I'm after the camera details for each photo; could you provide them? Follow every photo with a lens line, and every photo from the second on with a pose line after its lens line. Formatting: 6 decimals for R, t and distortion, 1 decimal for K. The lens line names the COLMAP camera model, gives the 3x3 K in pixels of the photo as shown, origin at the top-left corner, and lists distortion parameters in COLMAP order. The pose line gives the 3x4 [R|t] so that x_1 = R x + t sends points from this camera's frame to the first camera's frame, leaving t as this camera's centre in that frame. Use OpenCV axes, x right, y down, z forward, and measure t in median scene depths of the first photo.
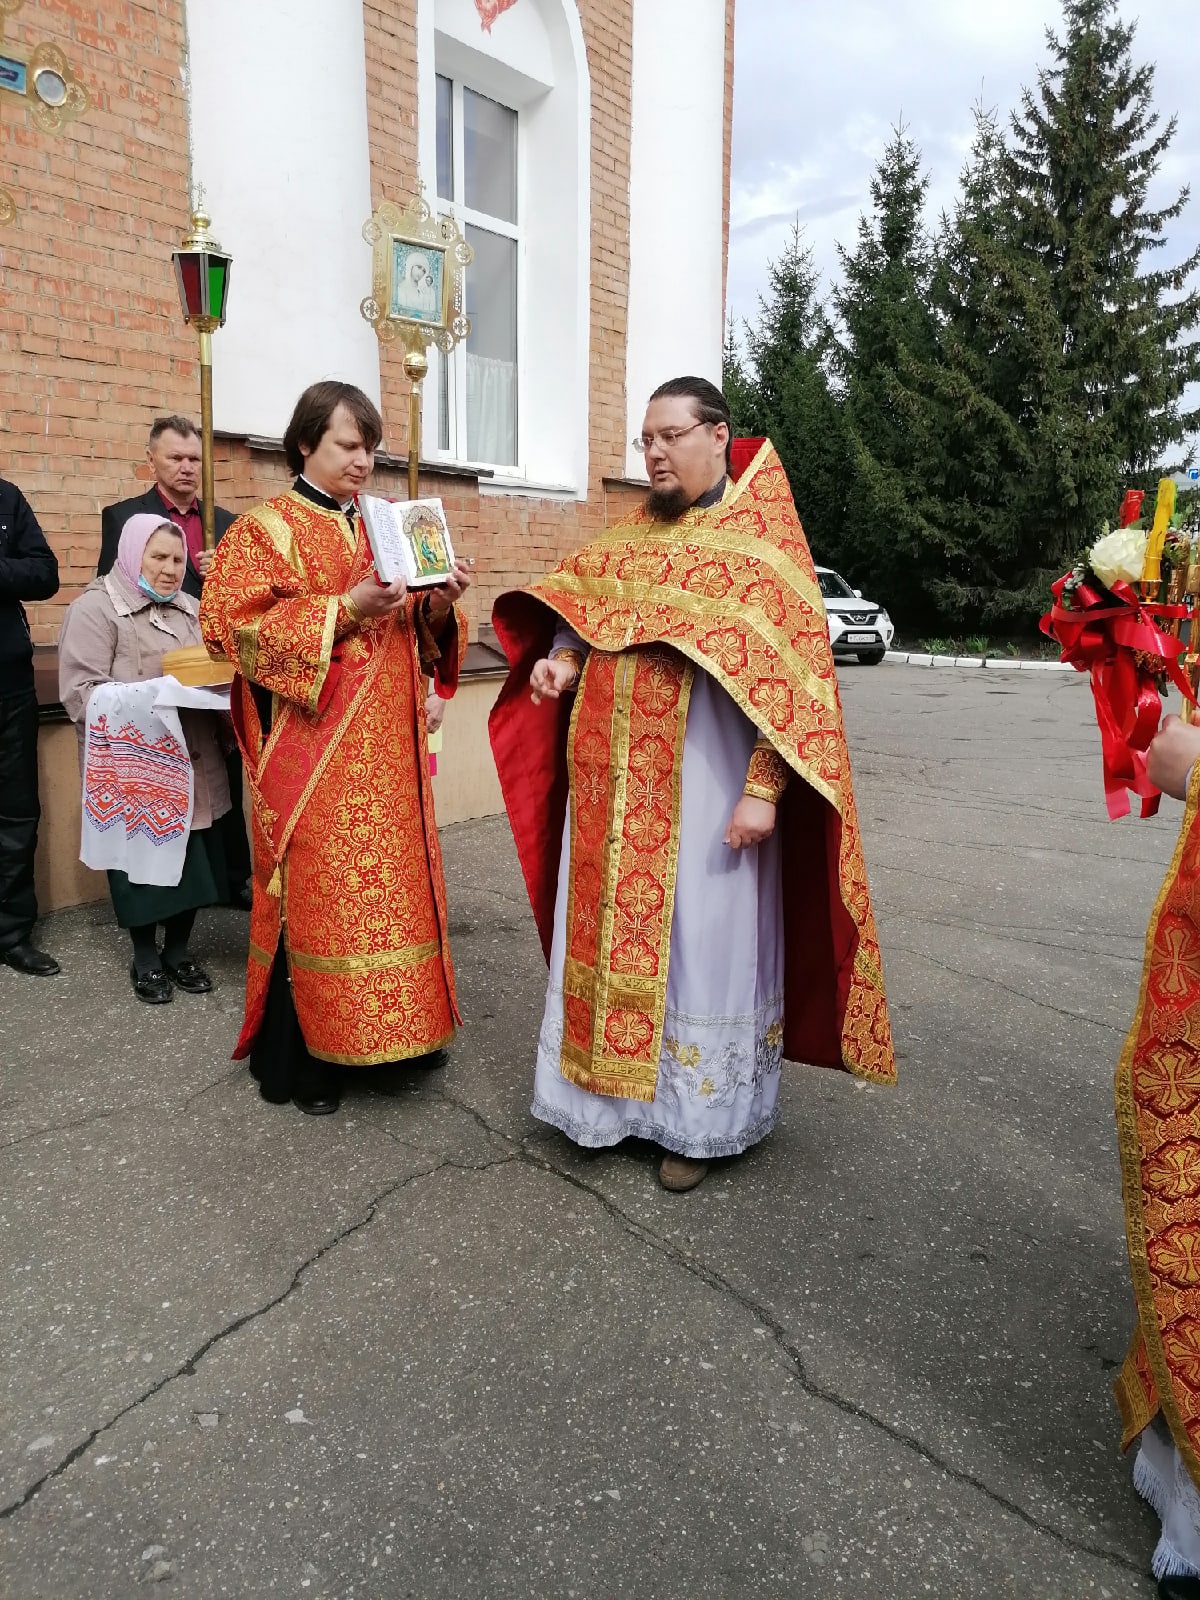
lens RADIAL K [[1174.9, 0, 603.5], [0, 1174.9, 802.7], [0, 0, 1]] dist [0.050689, -0.050896]
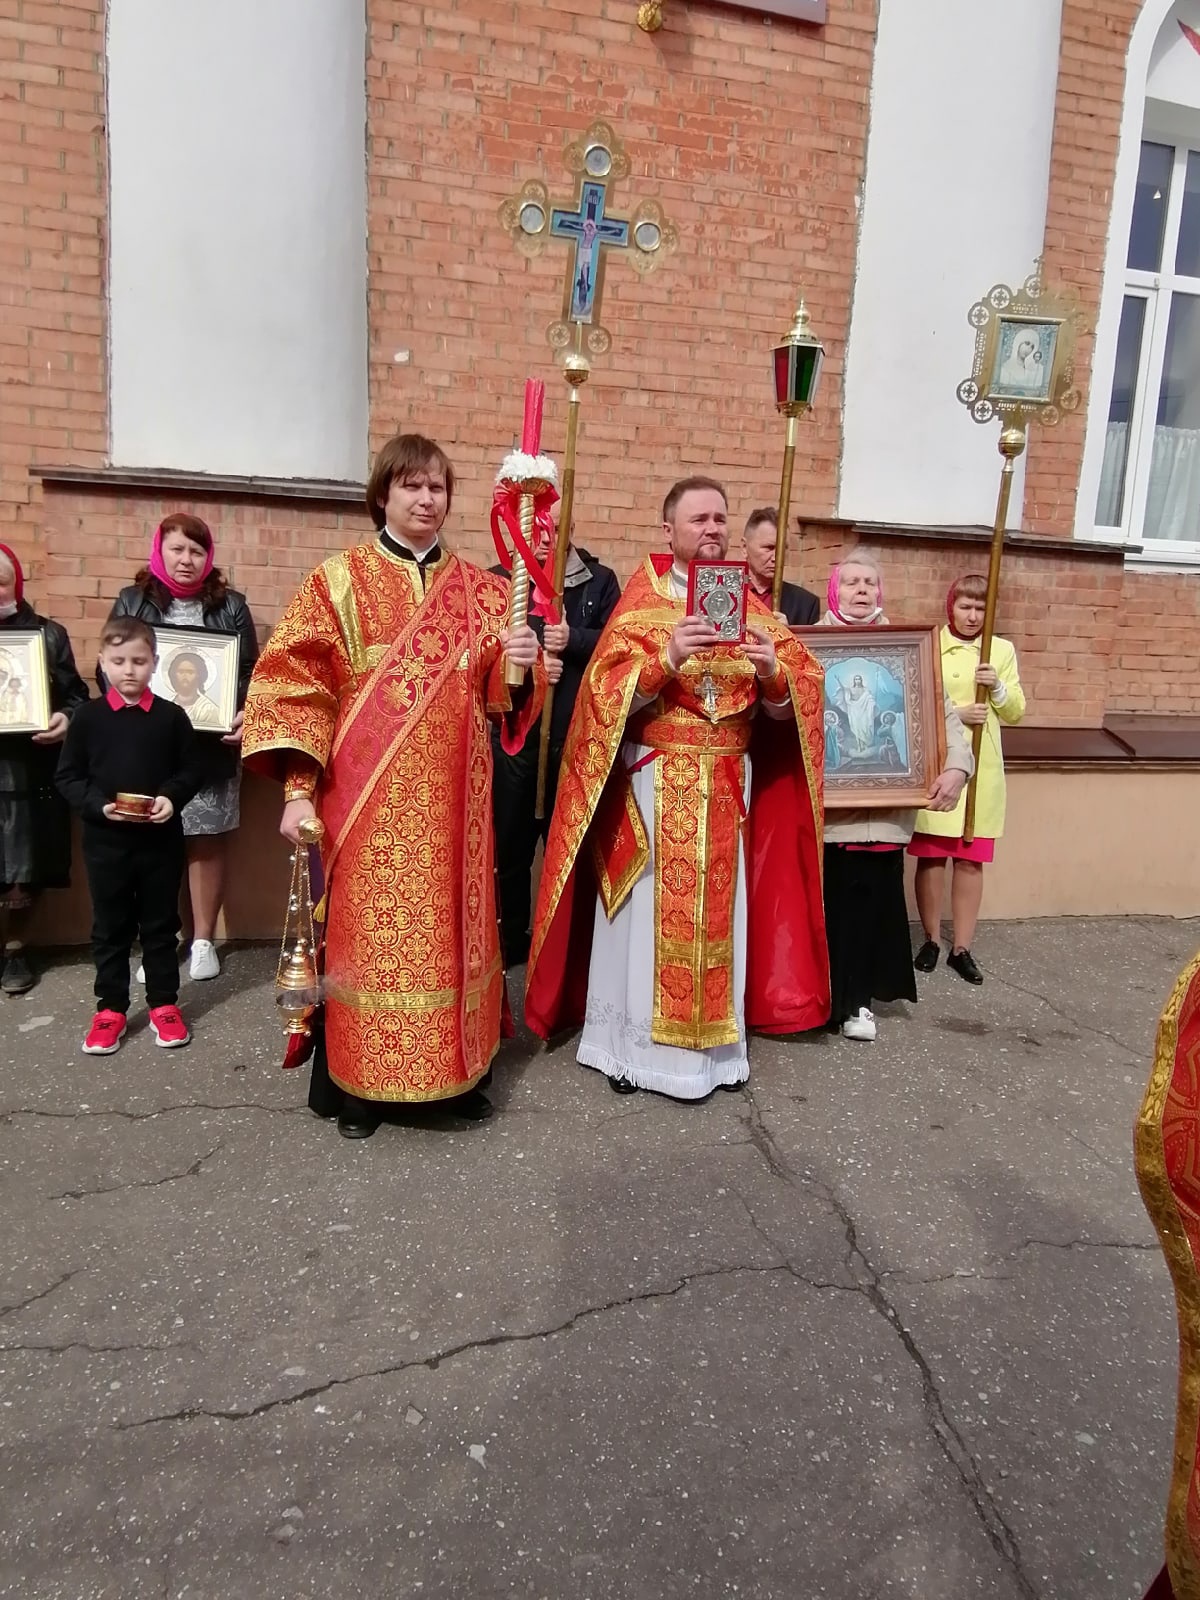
lens RADIAL K [[1087.4, 0, 600.1], [0, 1087.4, 794.6], [0, 0, 1]] dist [0.037648, -0.025643]
pose [[0.789413, 0.105492, -0.604731, 0.142585], [-0.145650, 0.989180, -0.017574, -0.016631], [0.596334, 0.101952, 0.796236, 0.110174]]
